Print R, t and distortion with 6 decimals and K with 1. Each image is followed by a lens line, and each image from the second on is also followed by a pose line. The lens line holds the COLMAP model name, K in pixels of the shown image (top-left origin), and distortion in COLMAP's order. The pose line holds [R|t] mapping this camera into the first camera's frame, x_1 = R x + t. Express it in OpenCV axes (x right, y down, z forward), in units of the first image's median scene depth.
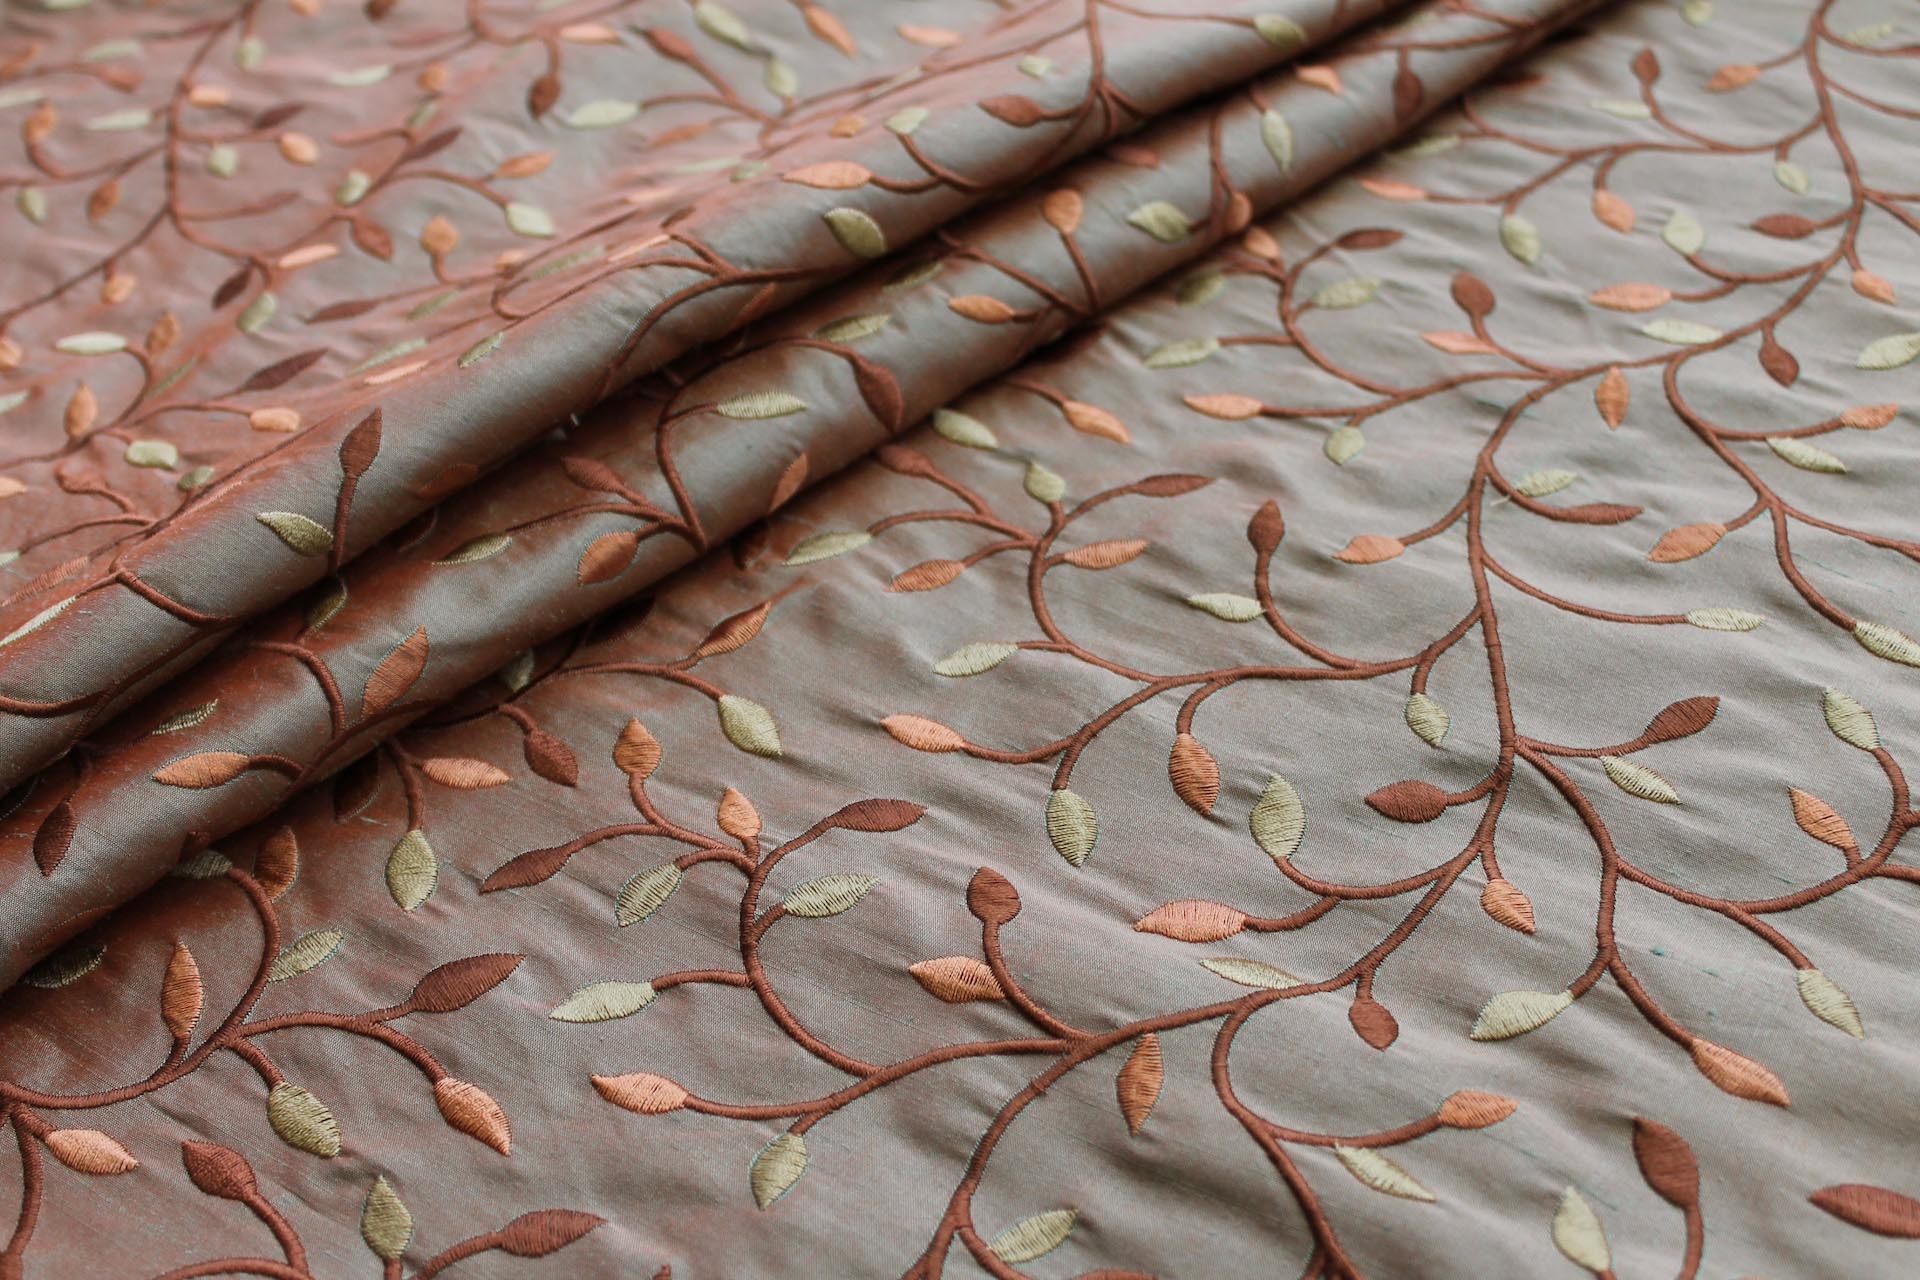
lens RADIAL K [[2370.4, 0, 960.0], [0, 2370.4, 640.0], [0, 0, 1]] dist [-0.078424, -0.002937]
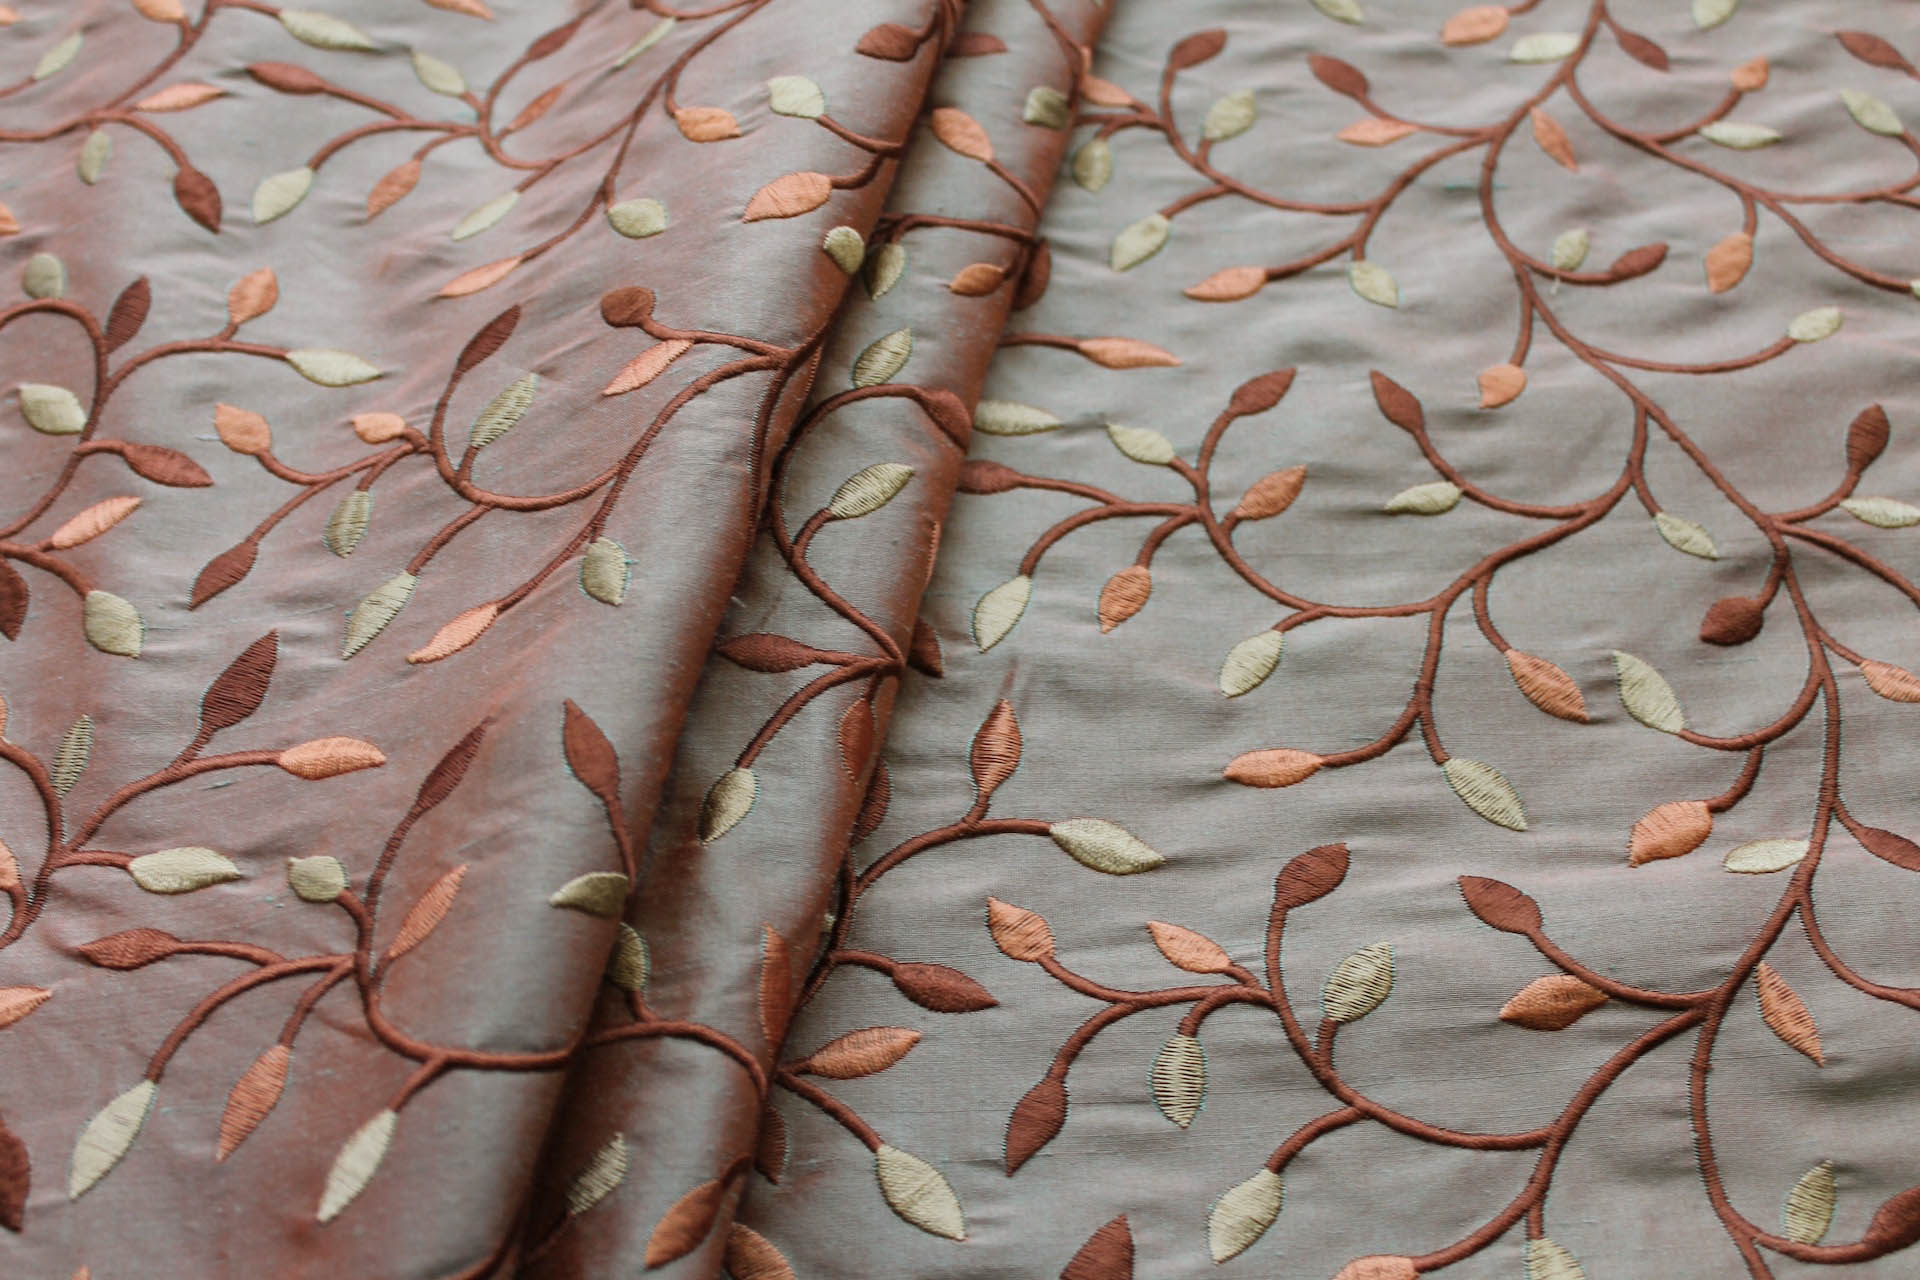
lens RADIAL K [[2370.4, 0, 960.0], [0, 2370.4, 640.0], [0, 0, 1]] dist [-0.078424, -0.002937]
pose [[0.815971, -0.420171, 0.397050, -0.450710], [0.346211, 0.905212, 0.246431, -0.268595], [-0.462957, -0.063617, 0.884095, 0.254407]]
